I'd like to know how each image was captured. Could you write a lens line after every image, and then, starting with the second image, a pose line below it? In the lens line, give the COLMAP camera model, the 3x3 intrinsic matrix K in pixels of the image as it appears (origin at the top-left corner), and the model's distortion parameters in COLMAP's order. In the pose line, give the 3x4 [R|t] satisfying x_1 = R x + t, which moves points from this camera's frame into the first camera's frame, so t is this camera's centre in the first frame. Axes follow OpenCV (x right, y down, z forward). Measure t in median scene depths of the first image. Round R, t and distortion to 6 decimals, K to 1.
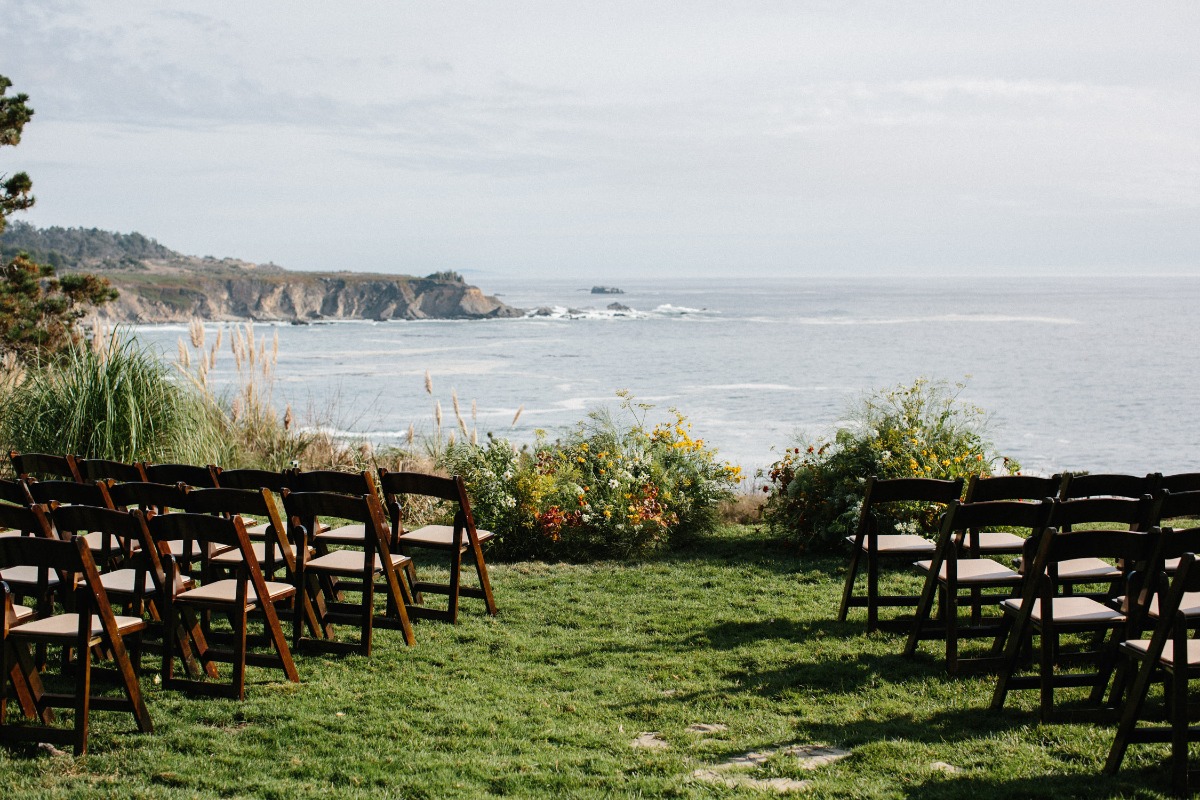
lens RADIAL K [[2309.0, 0, 600.8], [0, 2309.0, 402.6], [0, 0, 1]] dist [-0.050149, 0.000000]
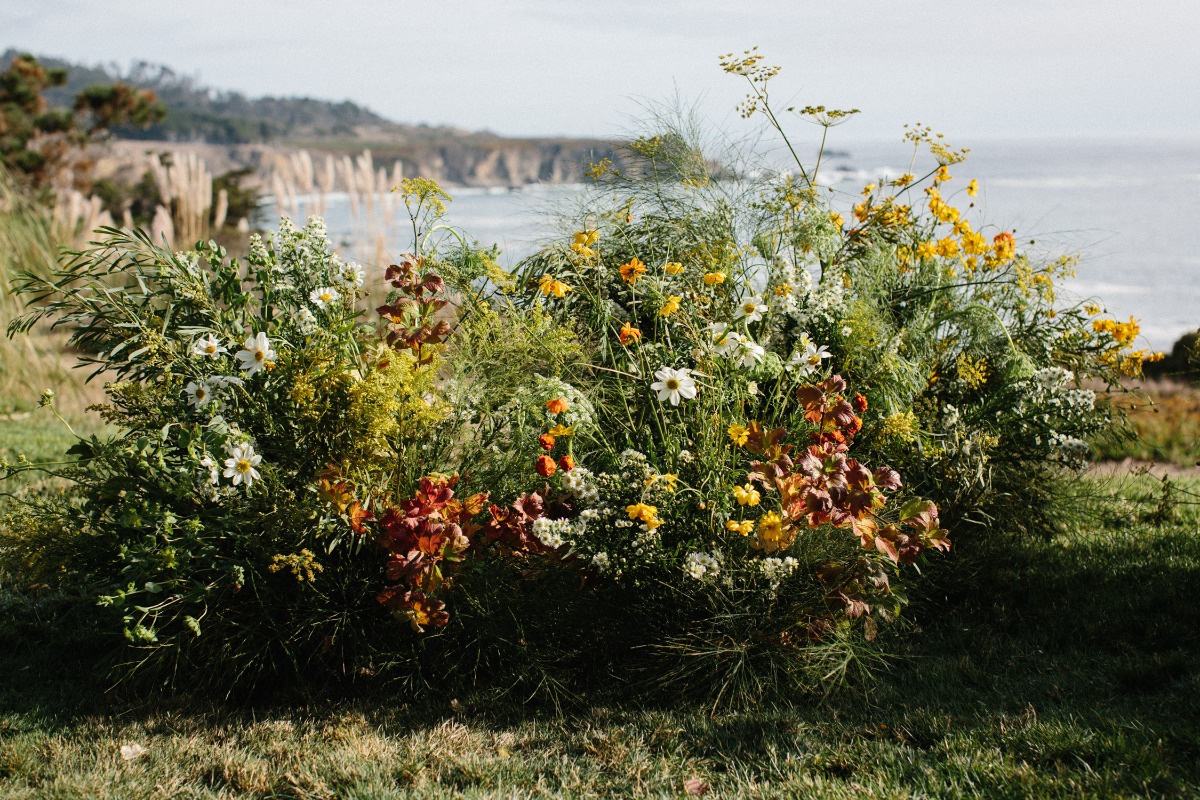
lens RADIAL K [[2309.0, 0, 593.2], [0, 2309.0, 399.1], [0, 0, 1]] dist [-0.050149, 0.000000]
pose [[0.994711, -0.003581, -0.102652, 0.019851], [0.009159, 0.998503, 0.053923, 0.021523], [0.102305, -0.054578, 0.993255, 0.697127]]
